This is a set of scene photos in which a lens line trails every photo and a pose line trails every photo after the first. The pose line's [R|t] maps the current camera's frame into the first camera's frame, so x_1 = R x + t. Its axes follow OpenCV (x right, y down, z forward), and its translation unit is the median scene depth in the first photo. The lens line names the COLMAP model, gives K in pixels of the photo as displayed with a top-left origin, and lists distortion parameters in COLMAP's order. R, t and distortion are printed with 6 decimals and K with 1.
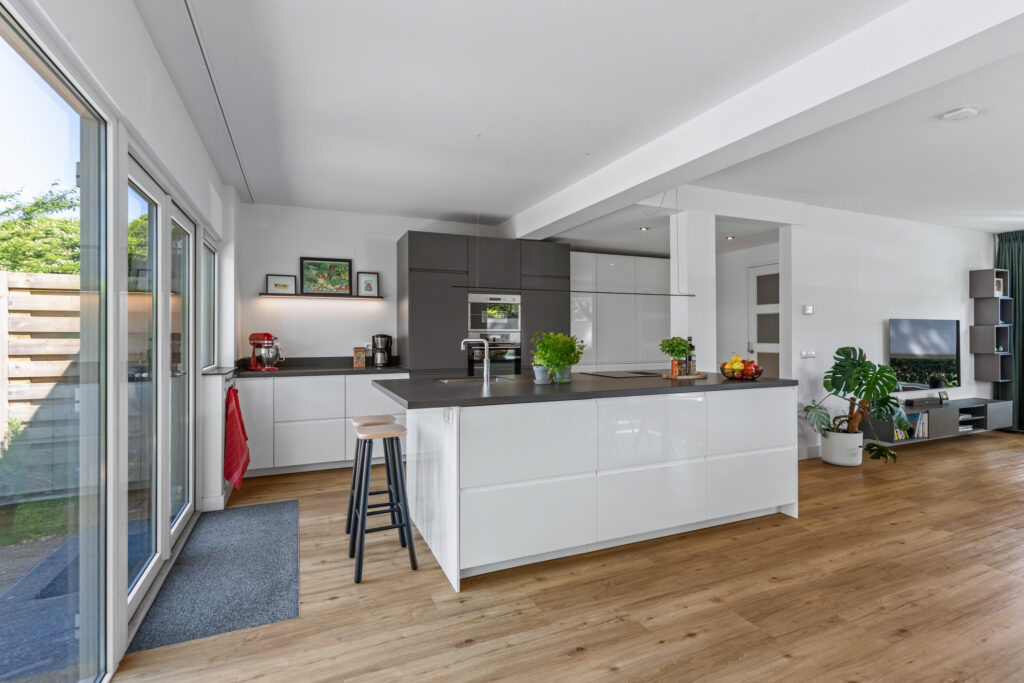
lens RADIAL K [[488.1, 0, 515.4], [0, 488.1, 333.6], [0, 0, 1]] dist [0.001558, 0.000117]
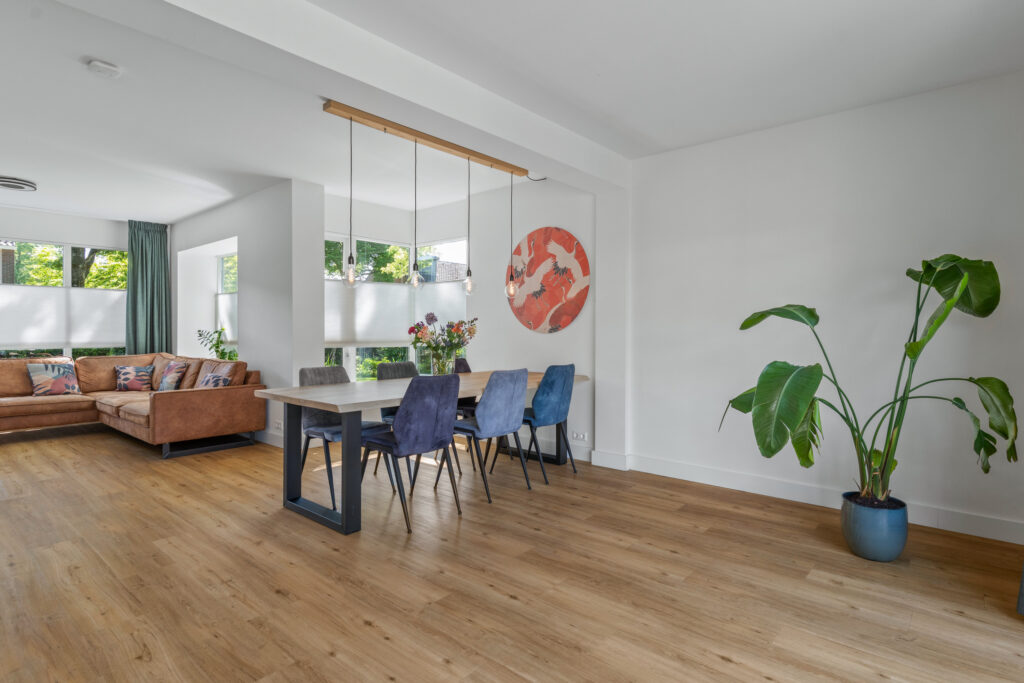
lens RADIAL K [[531.3, 0, 518.8], [0, 531.3, 333.2], [0, 0, 1]] dist [0.000703, 0.001134]
pose [[-0.434464, -0.004341, 0.900679, -0.189020], [-0.007212, 0.999973, 0.001341, 0.020040], [-0.900660, -0.005914, -0.434483, 0.429104]]
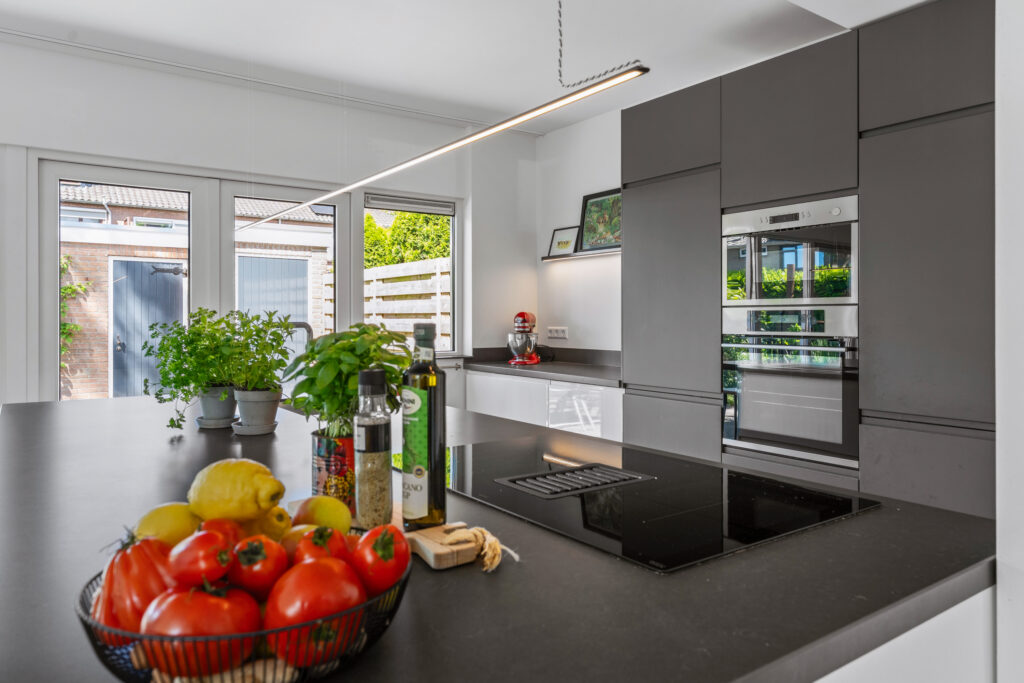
lens RADIAL K [[693.4, 0, 511.6], [0, 693.4, 317.7], [0, 0, 1]] dist [0.000929, 0.000388]
pose [[0.204475, 0.001805, -0.978870, 0.452449], [0.005953, 0.999978, 0.003087, 0.002871], [0.978854, -0.006458, 0.204460, 0.714155]]
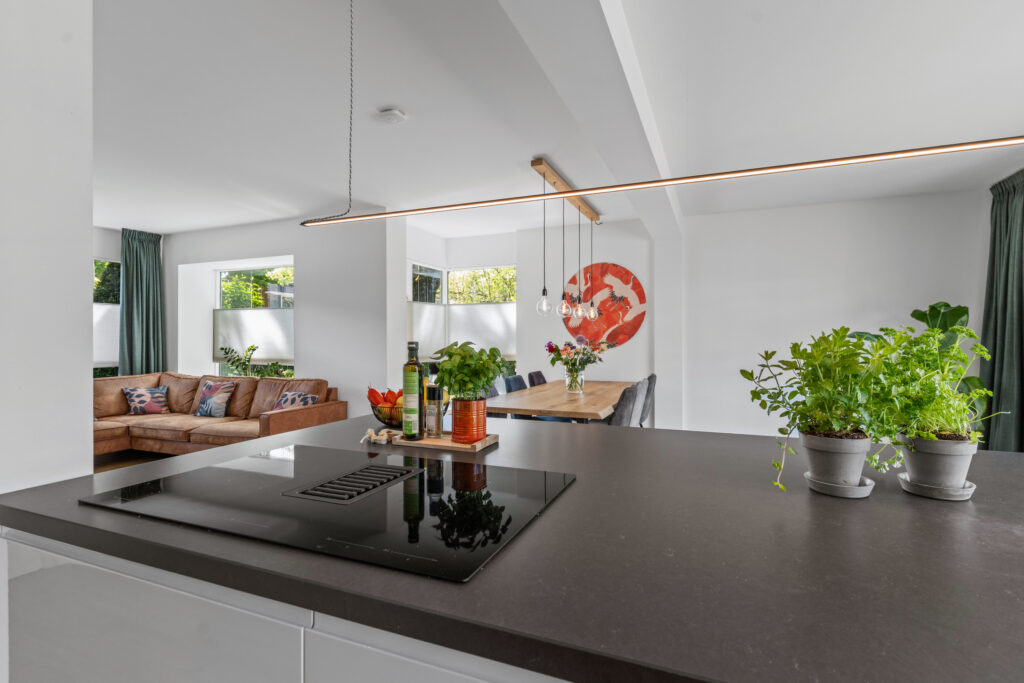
lens RADIAL K [[490.3, 0, 515.3], [0, 490.3, 339.3], [0, 0, 1]] dist [-0.000804, 0.000316]
pose [[-0.690427, 0.002938, 0.723396, 0.009923], [-0.000779, 0.999988, -0.004805, 0.004244], [-0.723401, -0.003881, -0.690417, 0.881879]]
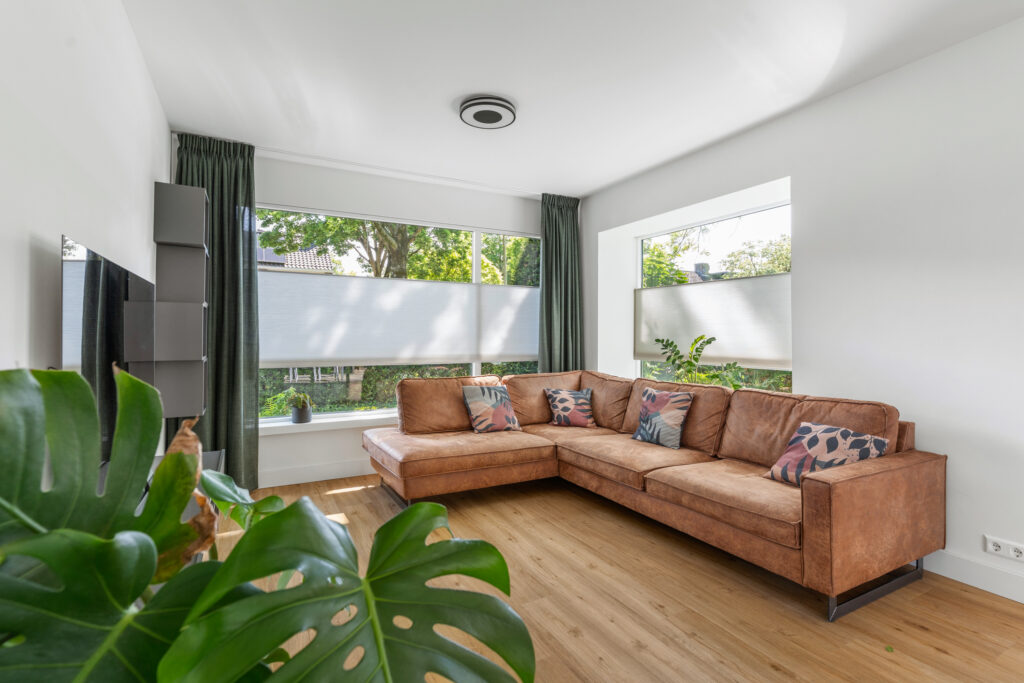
lens RADIAL K [[488.1, 0, 515.4], [0, 488.1, 333.6], [0, 0, 1]] dist [0.001558, 0.000117]
pose [[-0.078269, 0.008554, 0.996896, 0.563661], [-0.007389, 0.999931, -0.009160, 0.019673], [-0.996905, -0.008083, -0.078200, 0.879500]]
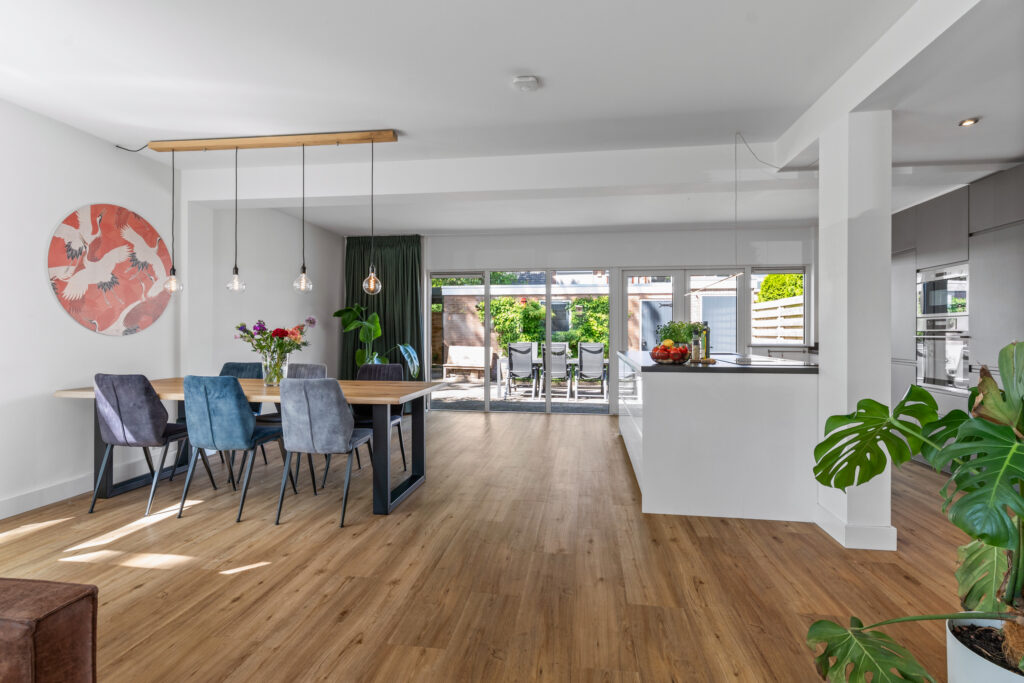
lens RADIAL K [[488.1, 0, 515.4], [0, 488.1, 333.6], [0, 0, 1]] dist [0.001558, 0.000117]
pose [[-0.530046, 0.002483, -0.847965, 1.013734], [0.004642, 0.999989, 0.000027, 0.020994], [0.847956, -0.003922, -0.530052, 0.871373]]
